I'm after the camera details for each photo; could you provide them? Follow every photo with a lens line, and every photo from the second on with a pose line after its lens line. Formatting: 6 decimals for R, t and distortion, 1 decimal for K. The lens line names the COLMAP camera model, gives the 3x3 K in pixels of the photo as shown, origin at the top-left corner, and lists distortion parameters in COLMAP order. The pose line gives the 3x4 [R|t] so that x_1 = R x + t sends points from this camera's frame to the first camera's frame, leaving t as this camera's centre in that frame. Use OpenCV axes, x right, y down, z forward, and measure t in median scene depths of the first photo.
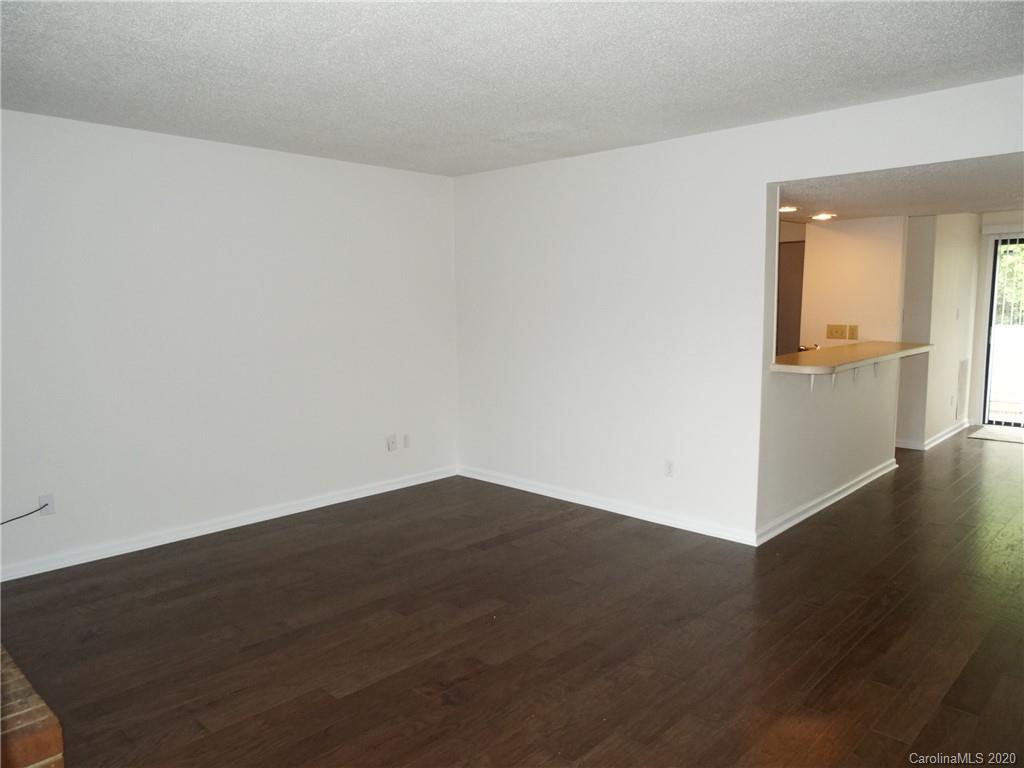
lens RADIAL K [[728.6, 0, 512.0], [0, 728.6, 384.0], [0, 0, 1]] dist [0.007521, 0.004718]
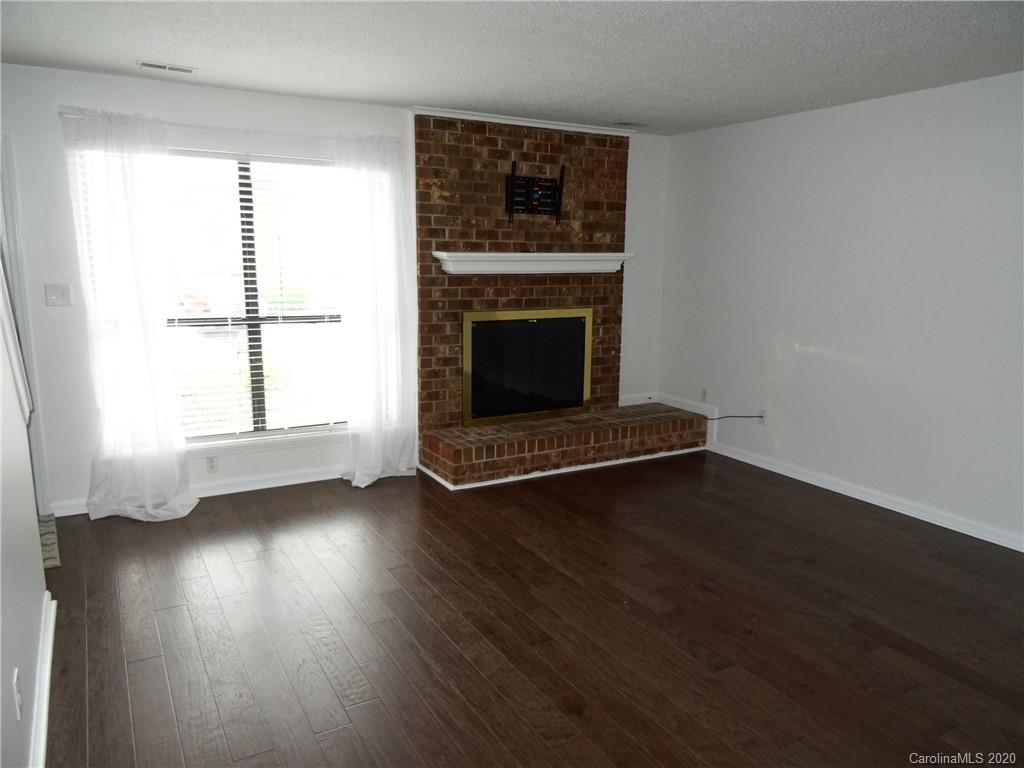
lens RADIAL K [[728.6, 0, 512.0], [0, 728.6, 384.0], [0, 0, 1]] dist [0.007521, 0.004718]
pose [[-0.284338, 0.171434, -0.943272, 0.813609], [-0.127127, 0.968453, 0.214331, -0.128227], [0.950258, 0.180857, -0.253574, 0.998686]]
